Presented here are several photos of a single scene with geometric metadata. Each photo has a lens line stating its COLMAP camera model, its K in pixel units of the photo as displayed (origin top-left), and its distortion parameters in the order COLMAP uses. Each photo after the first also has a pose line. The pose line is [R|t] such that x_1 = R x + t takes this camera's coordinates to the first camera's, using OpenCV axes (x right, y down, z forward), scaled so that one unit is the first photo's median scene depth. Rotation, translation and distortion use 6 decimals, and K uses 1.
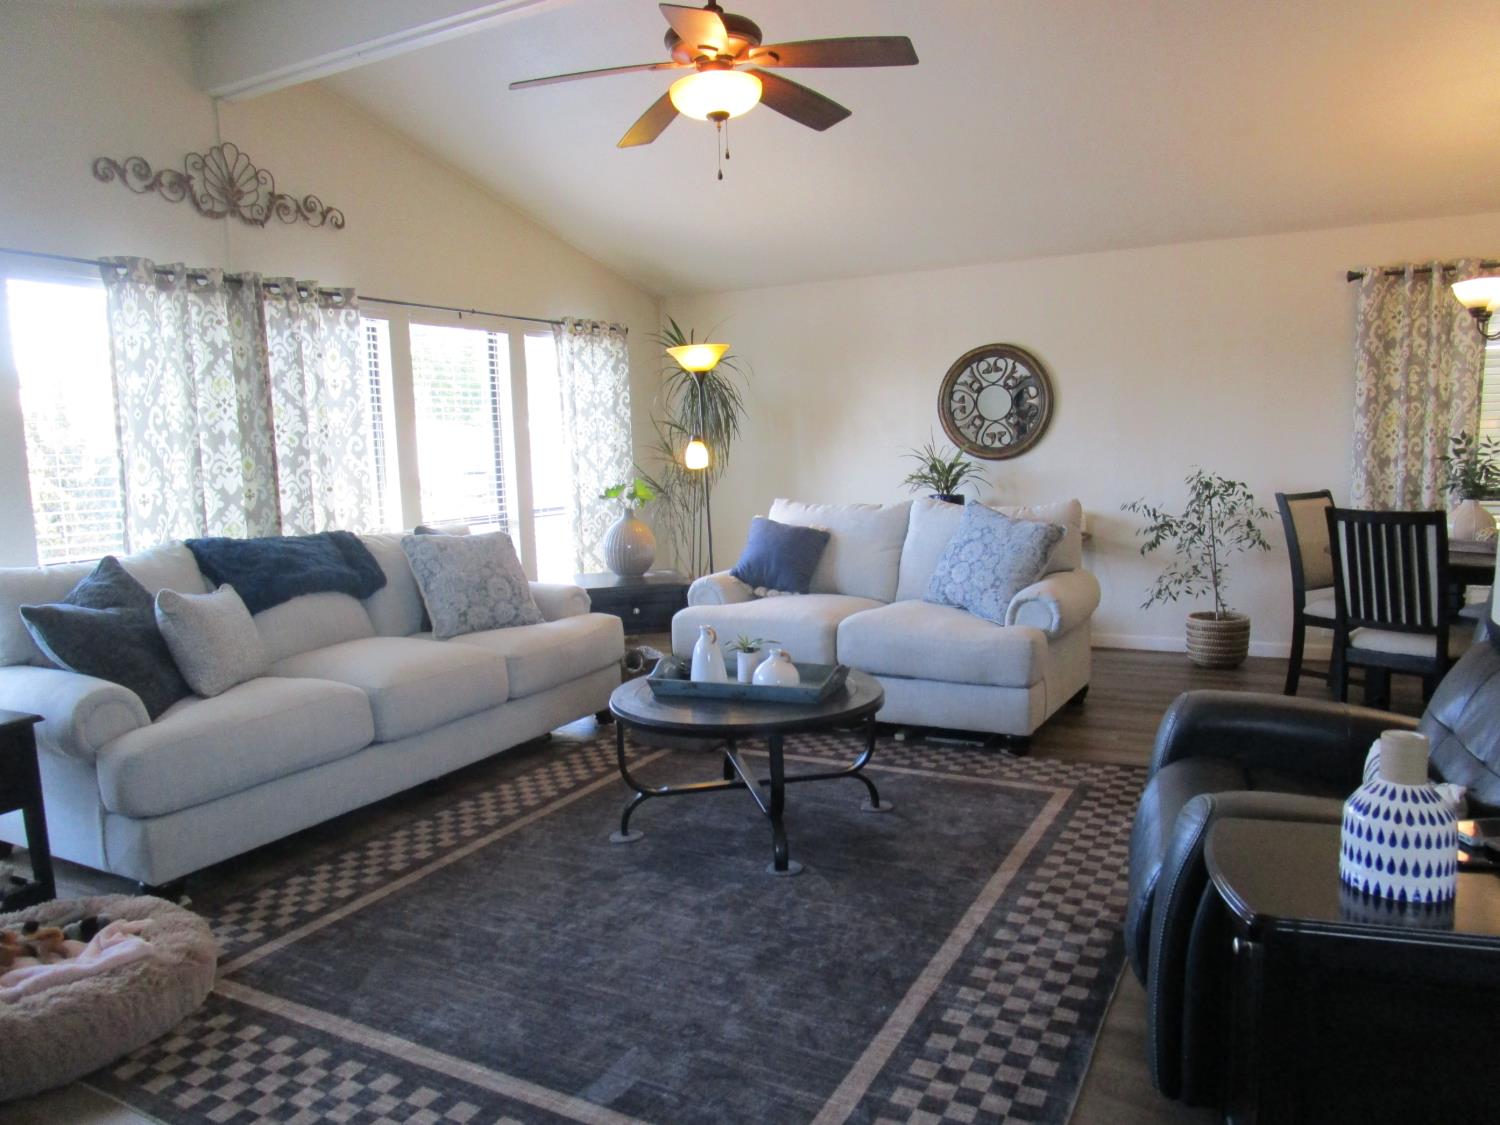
lens RADIAL K [[1073.6, 0, 746.6], [0, 1073.6, 563.2], [0, 0, 1]] dist [-0.036457, 0.003491]
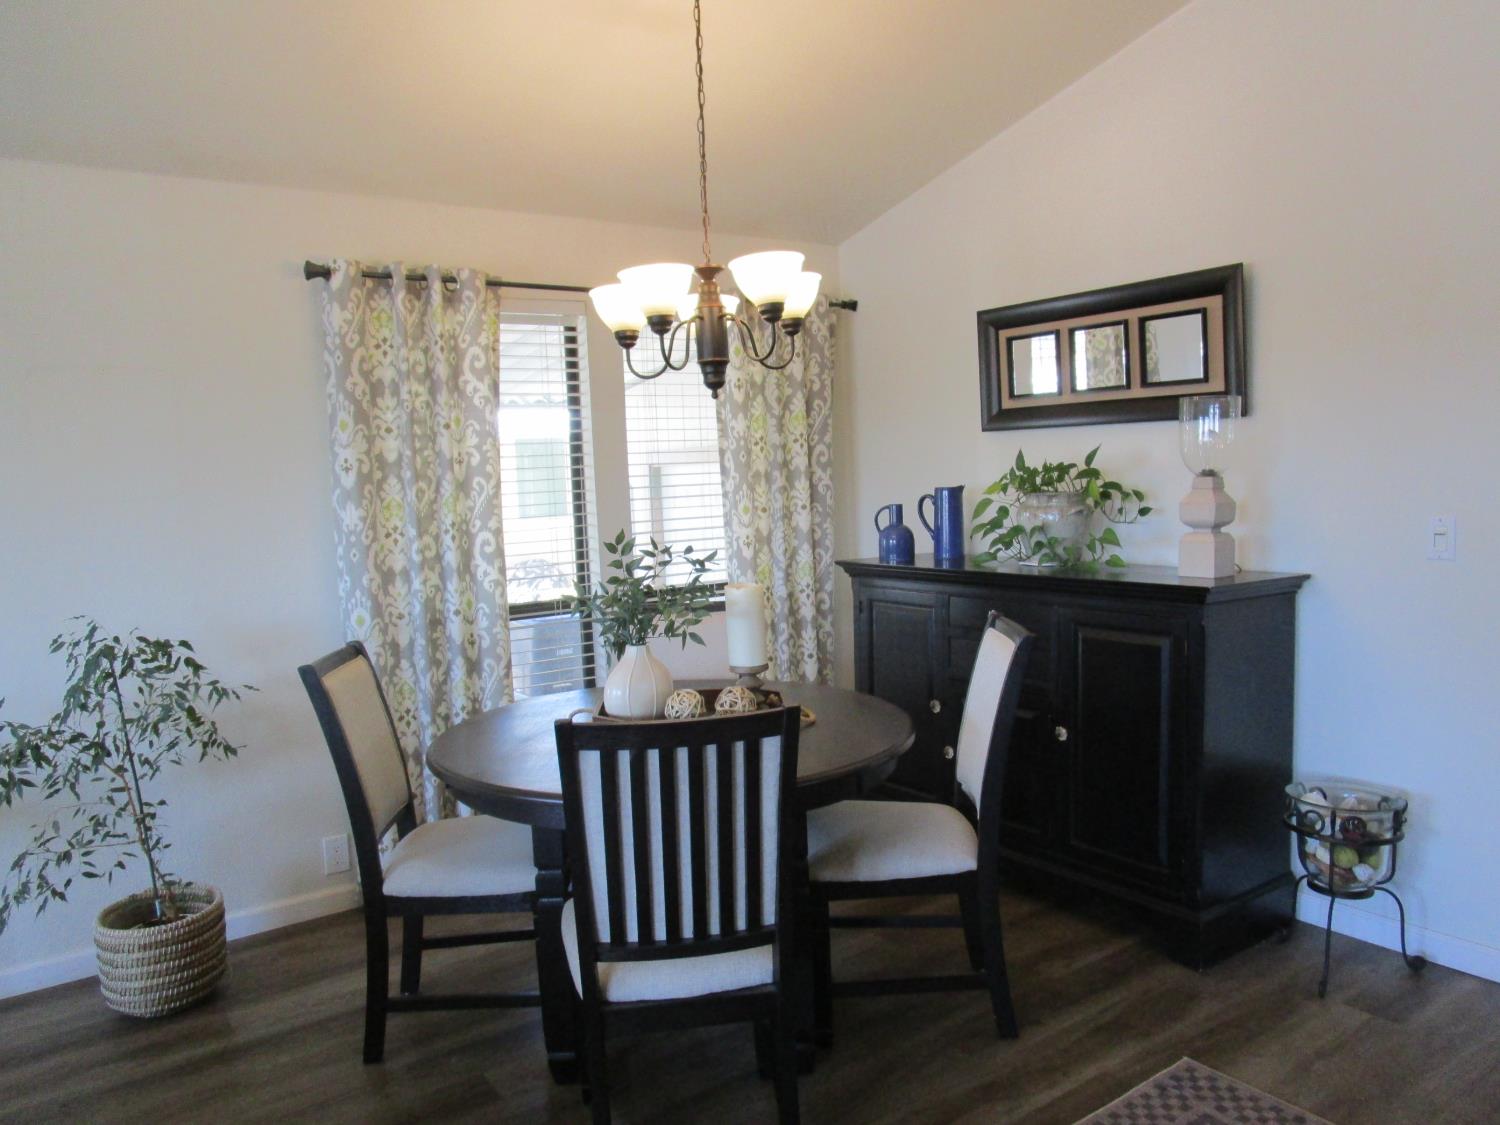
lens RADIAL K [[1073.6, 0, 746.3], [0, 1073.6, 570.2], [0, 0, 1]] dist [-0.036457, 0.003491]
pose [[0.464033, -0.068159, 0.883192, 0.147031], [0.127469, 0.991796, 0.009568, -0.079694], [-0.876598, 0.108139, 0.468915, 0.527138]]
